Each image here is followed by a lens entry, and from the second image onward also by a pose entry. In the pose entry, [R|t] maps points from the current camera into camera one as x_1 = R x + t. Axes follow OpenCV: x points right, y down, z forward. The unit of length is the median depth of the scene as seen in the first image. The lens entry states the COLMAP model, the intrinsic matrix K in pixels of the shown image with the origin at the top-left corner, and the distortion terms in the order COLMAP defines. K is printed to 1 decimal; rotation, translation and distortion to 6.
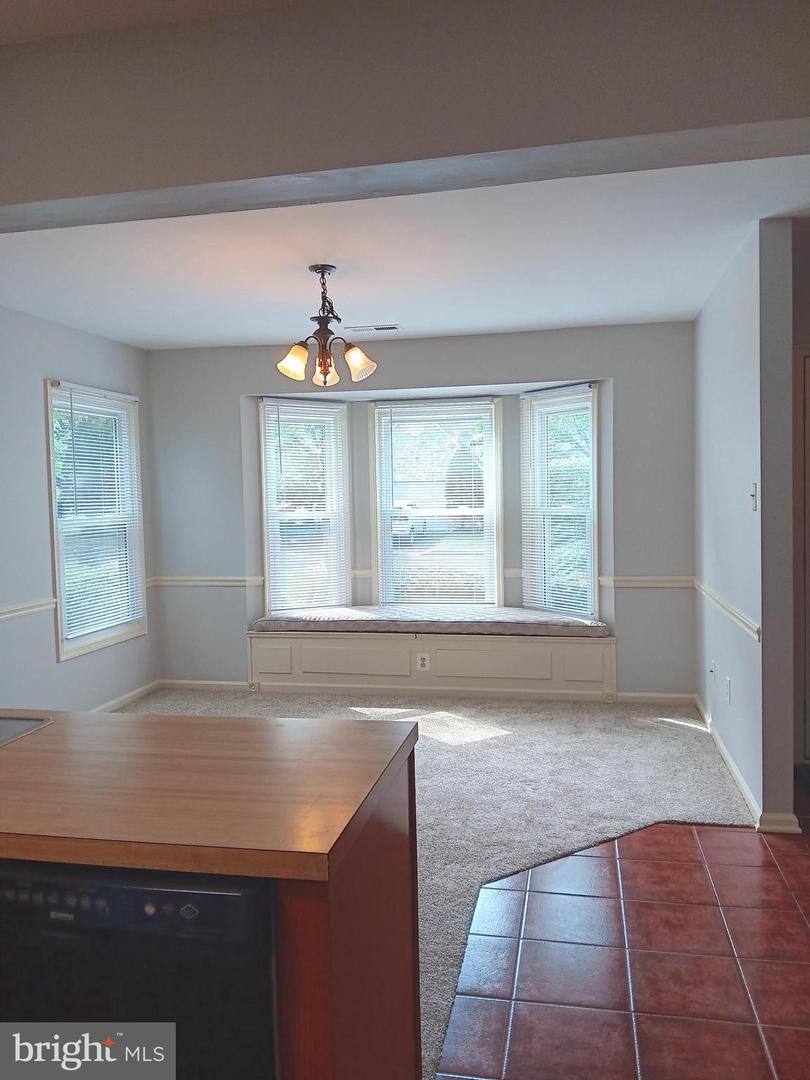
lens RADIAL K [[848.0, 0, 401.5], [0, 848.0, 544.2], [0, 0, 1]] dist [0.054038, -0.009796]
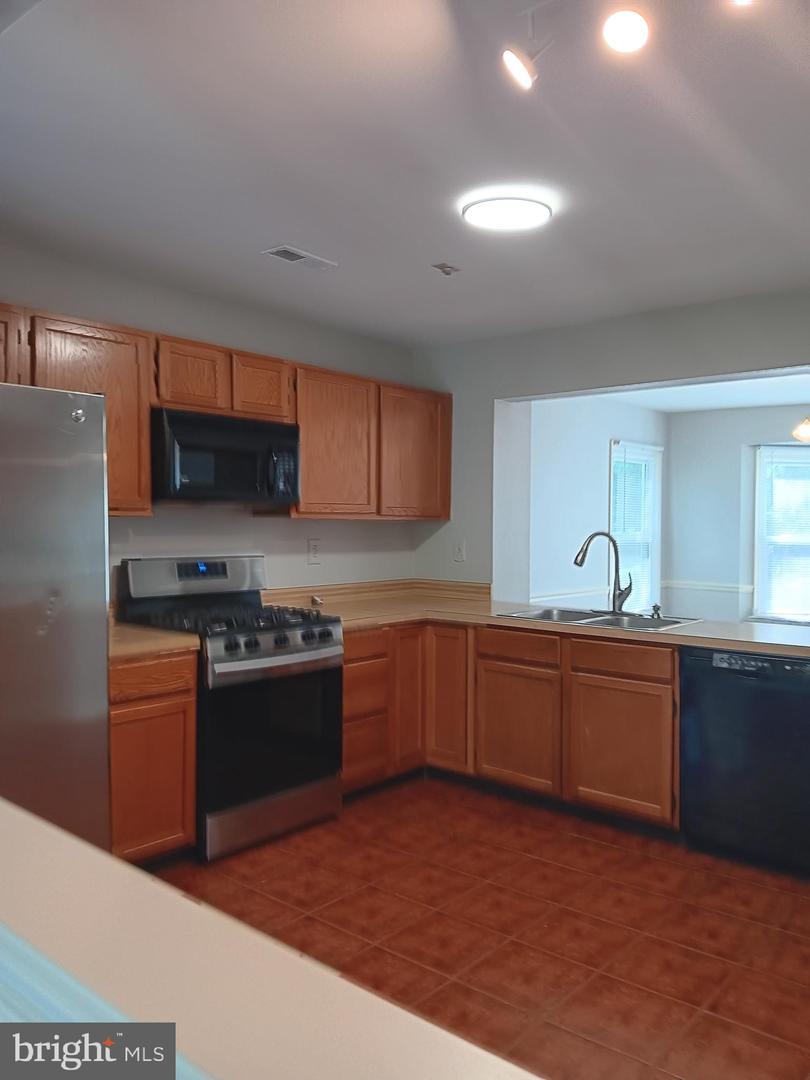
lens RADIAL K [[848.0, 0, 385.6], [0, 848.0, 552.5], [0, 0, 1]] dist [0.054038, -0.009796]
pose [[0.871805, 0.052482, -0.487034, -0.020792], [-0.064466, 0.997889, -0.007865, 0.034615], [0.485593, 0.038254, 0.873348, -0.404925]]
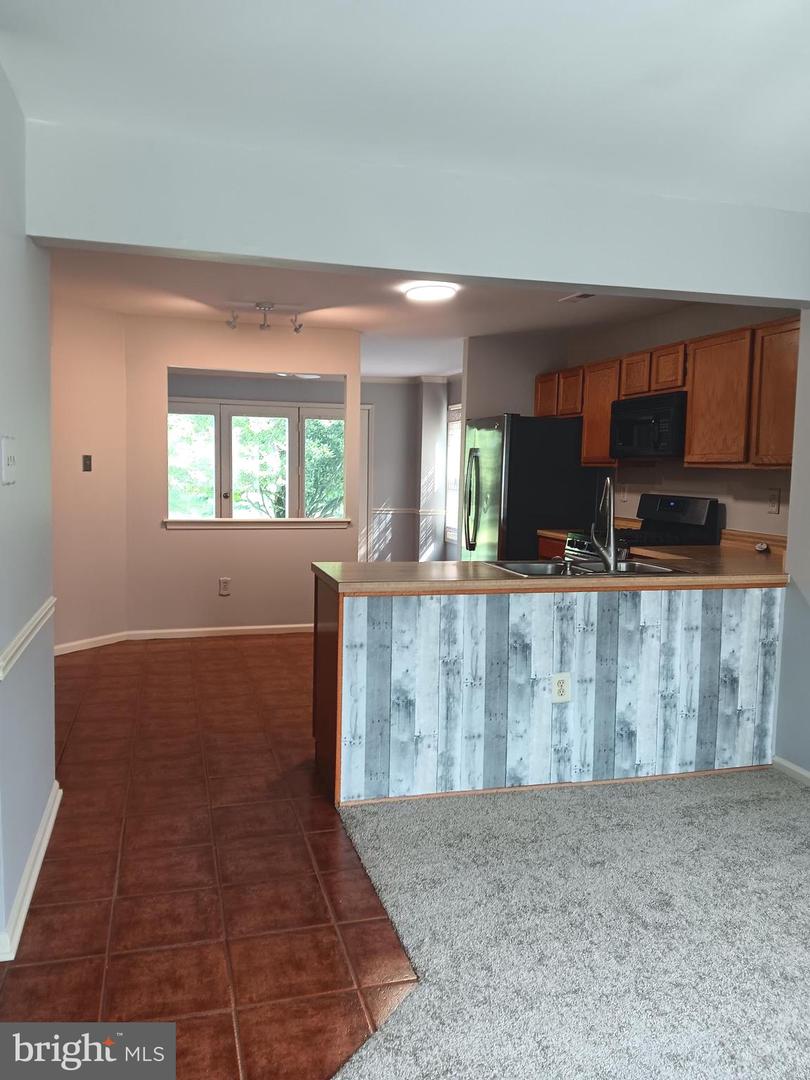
lens RADIAL K [[848.0, 0, 407.4], [0, 848.0, 535.1], [0, 0, 1]] dist [0.054038, -0.009796]
pose [[0.890035, 0.008144, 0.455820, -0.362732], [-0.013816, 0.999863, 0.009113, 0.044312], [-0.455683, -0.014409, 0.890025, -0.398511]]
